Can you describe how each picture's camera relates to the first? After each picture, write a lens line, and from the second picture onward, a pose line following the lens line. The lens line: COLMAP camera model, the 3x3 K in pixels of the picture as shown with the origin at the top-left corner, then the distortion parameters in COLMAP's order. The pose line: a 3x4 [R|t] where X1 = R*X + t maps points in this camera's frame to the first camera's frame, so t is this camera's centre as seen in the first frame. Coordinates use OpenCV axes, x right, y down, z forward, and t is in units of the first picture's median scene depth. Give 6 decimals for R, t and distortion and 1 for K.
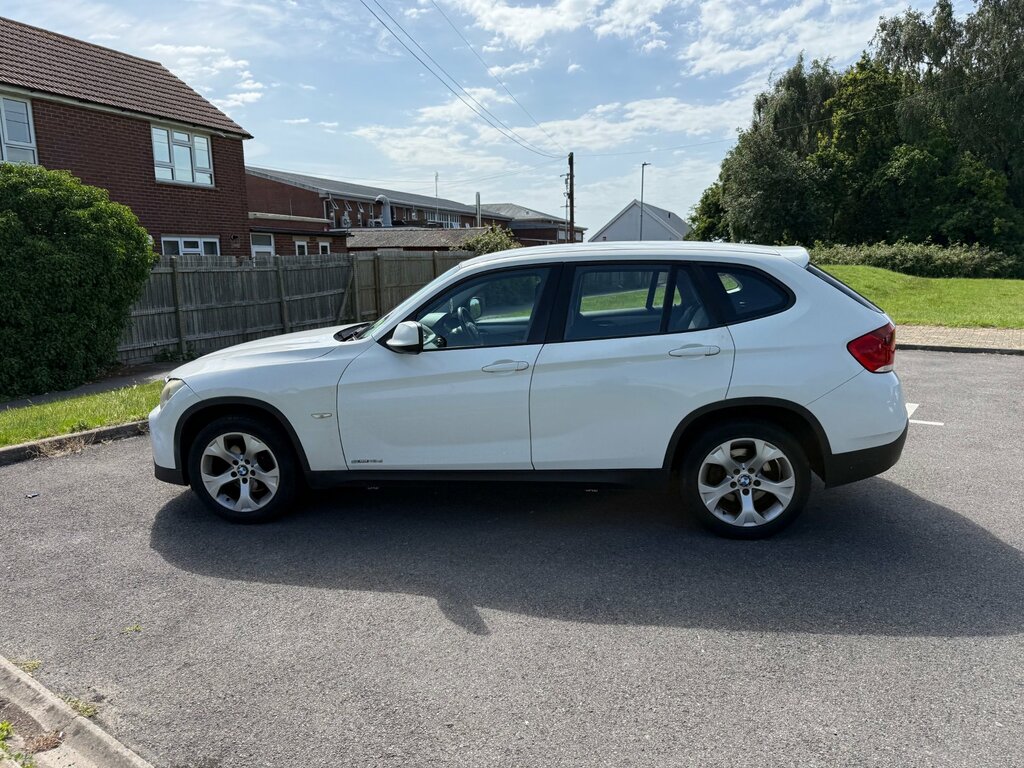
lens RADIAL K [[720.1, 0, 510.2], [0, 720.1, 392.6], [0, 0, 1]] dist [0.020511, -0.031164]
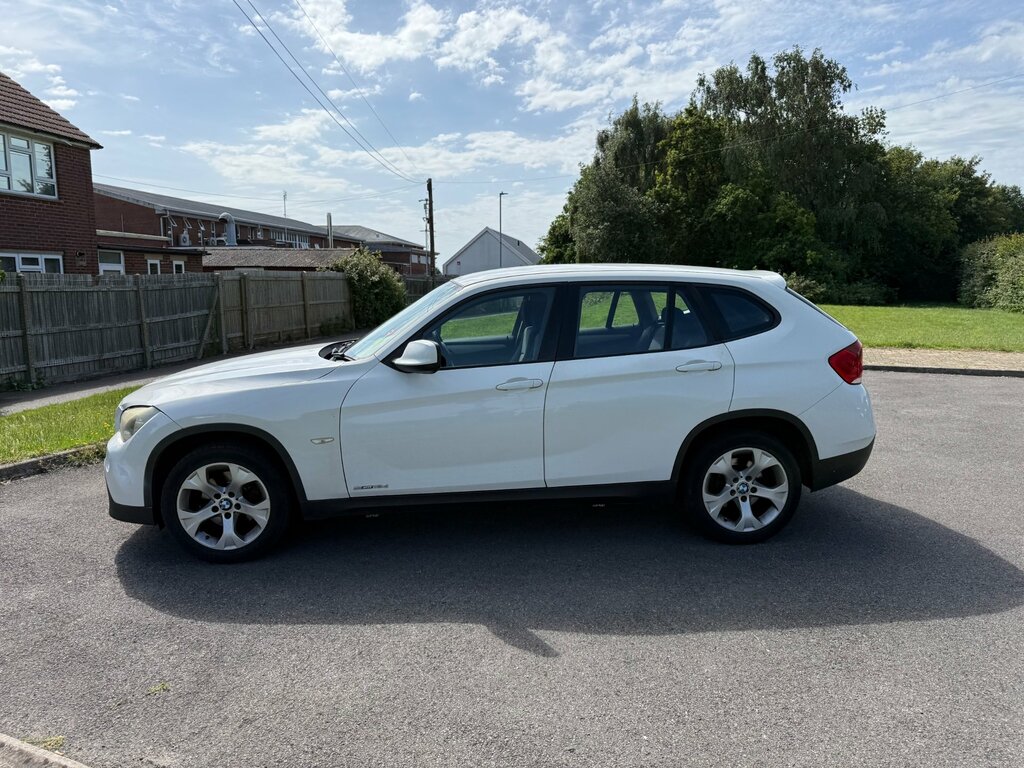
lens RADIAL K [[720.1, 0, 509.9], [0, 720.1, 383.5], [0, 0, 1]] dist [0.020511, -0.031164]
pose [[0.977553, -0.017323, 0.209976, -0.024247], [0.026780, 0.998747, -0.042279, 0.000411], [-0.208981, 0.046953, 0.976792, 0.002911]]
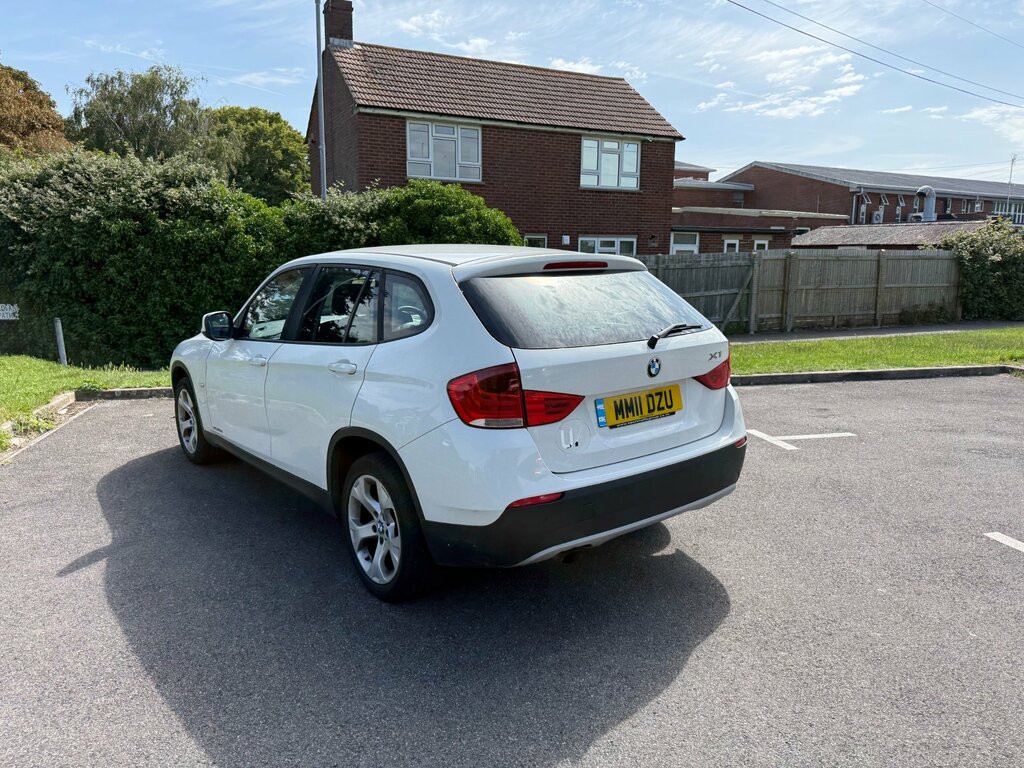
lens RADIAL K [[720.1, 0, 510.1], [0, 720.1, 379.7], [0, 0, 1]] dist [0.020511, -0.031164]
pose [[0.731601, 0.133413, -0.668551, 0.103230], [-0.142618, 0.988917, 0.041276, -0.011222], [0.666648, 0.065150, 0.742520, 0.048769]]
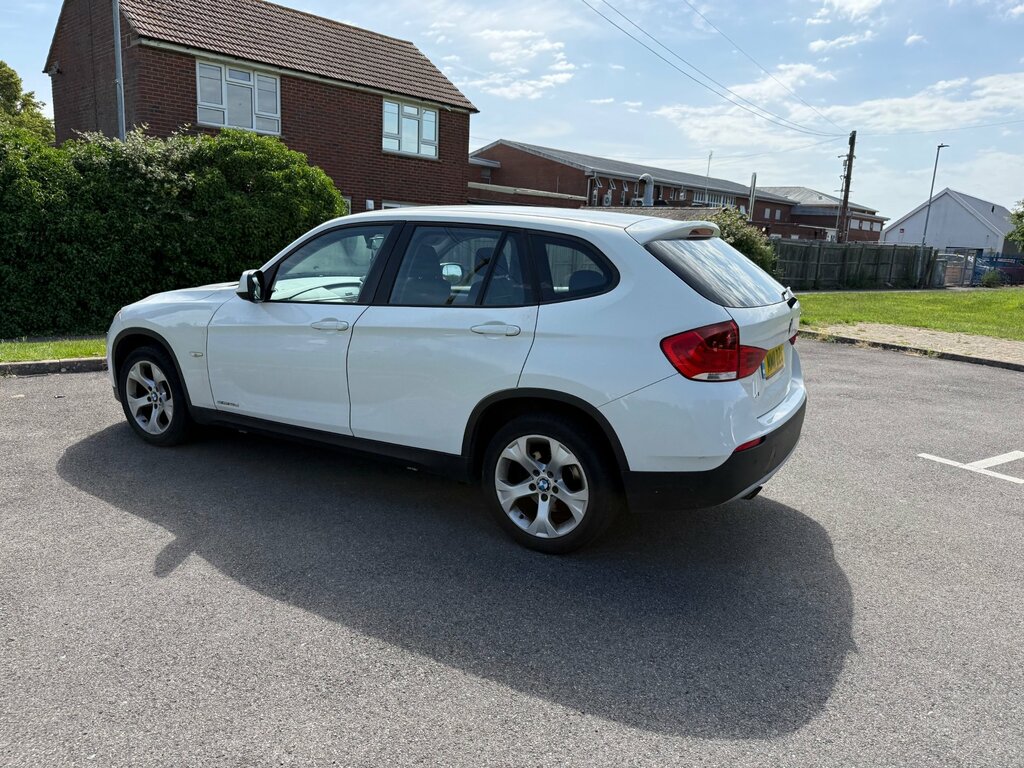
lens RADIAL K [[720.1, 0, 510.6], [0, 720.1, 389.7], [0, 0, 1]] dist [0.020511, -0.031164]
pose [[0.924612, 0.137085, -0.355388, 0.061031], [-0.129585, 0.990549, 0.044945, -0.002674], [0.358191, 0.004497, 0.933638, 0.018948]]
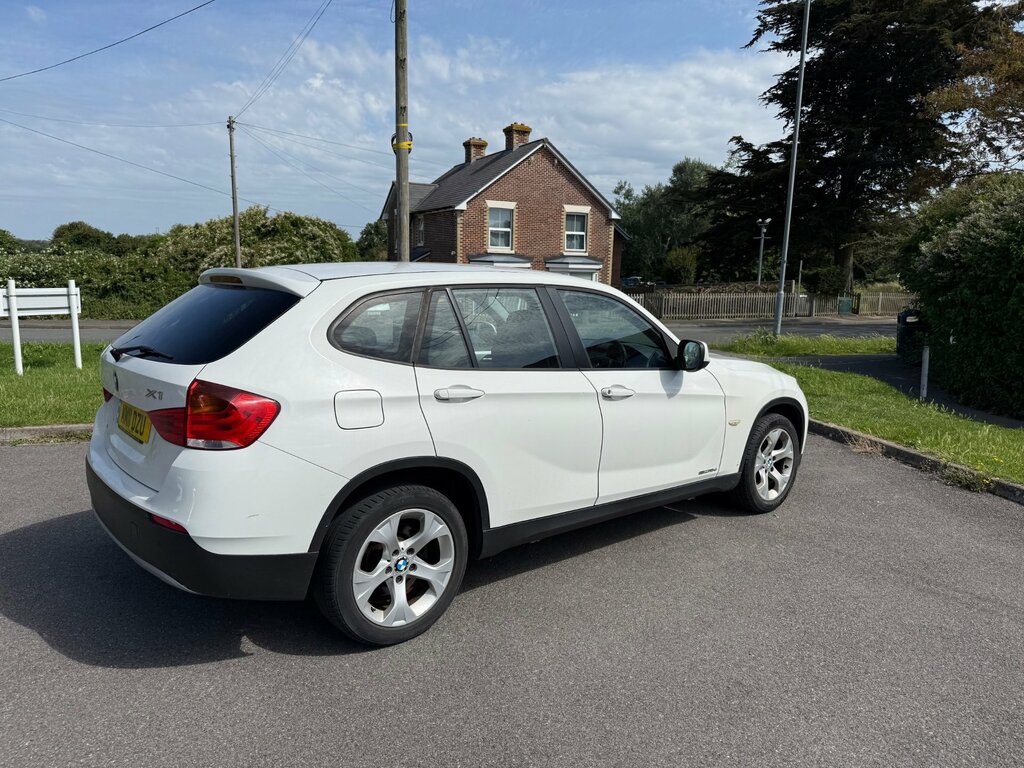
lens RADIAL K [[720.1, 0, 510.3], [0, 720.1, 391.3], [0, 0, 1]] dist [0.020511, -0.031164]
pose [[-0.673365, 0.124760, -0.728708, 0.089991], [-0.145506, 0.944016, 0.296077, -0.041884], [0.724850, 0.305399, -0.617514, 0.206624]]
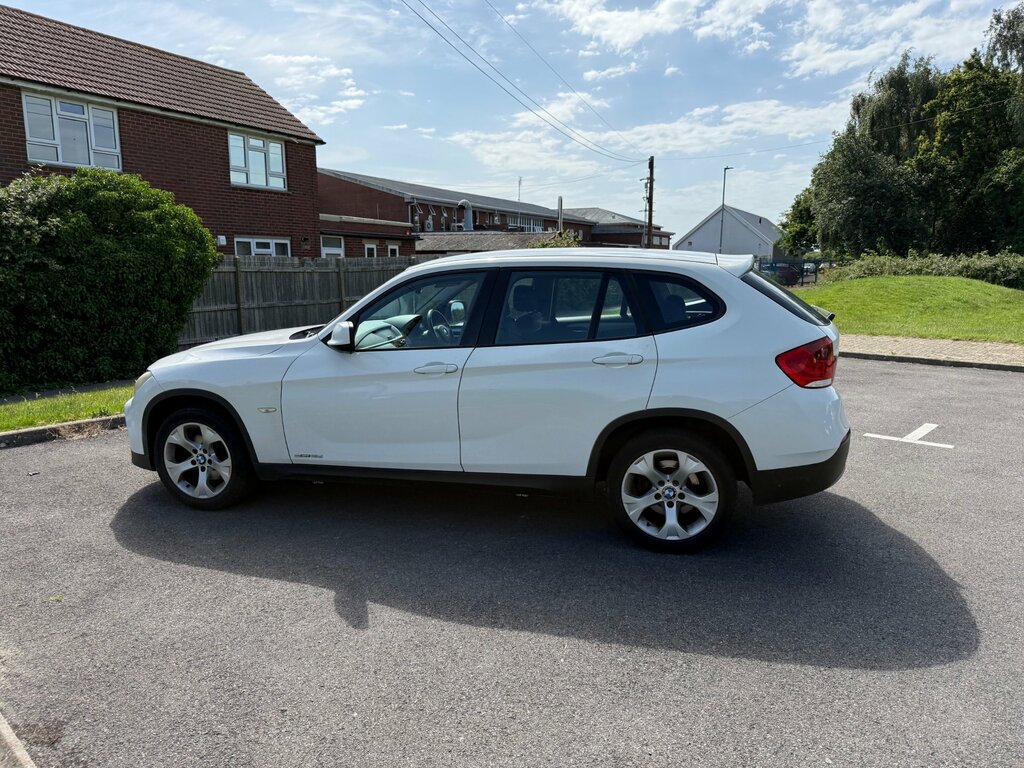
lens RADIAL K [[720.1, 0, 509.4], [0, 720.1, 392.0], [0, 0, 1]] dist [0.020511, -0.031164]
pose [[0.992271, 0.036701, -0.118537, 0.023196], [-0.037425, 0.999292, -0.003888, -0.000364], [0.118311, 0.008294, 0.992942, 0.000203]]
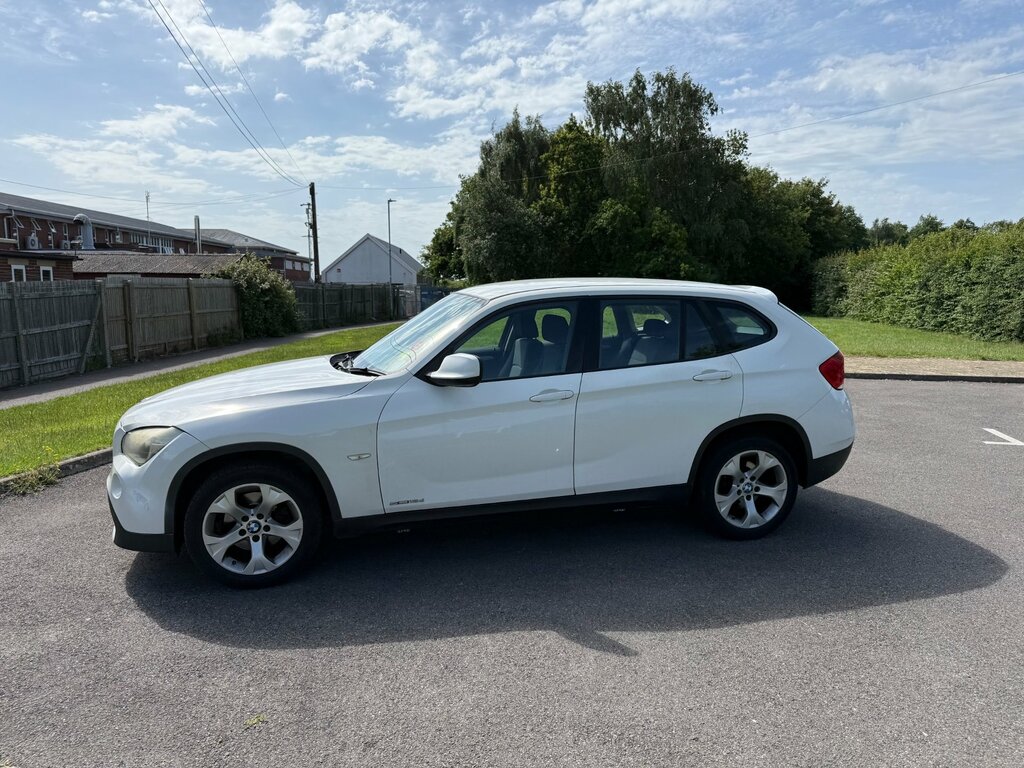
lens RADIAL K [[720.1, 0, 511.8], [0, 720.1, 394.2], [0, 0, 1]] dist [0.020511, -0.031164]
pose [[0.926363, -0.035828, 0.374924, -0.046948], [0.051975, 0.998102, -0.033042, -0.000842], [-0.373029, 0.050096, 0.926466, 0.007635]]
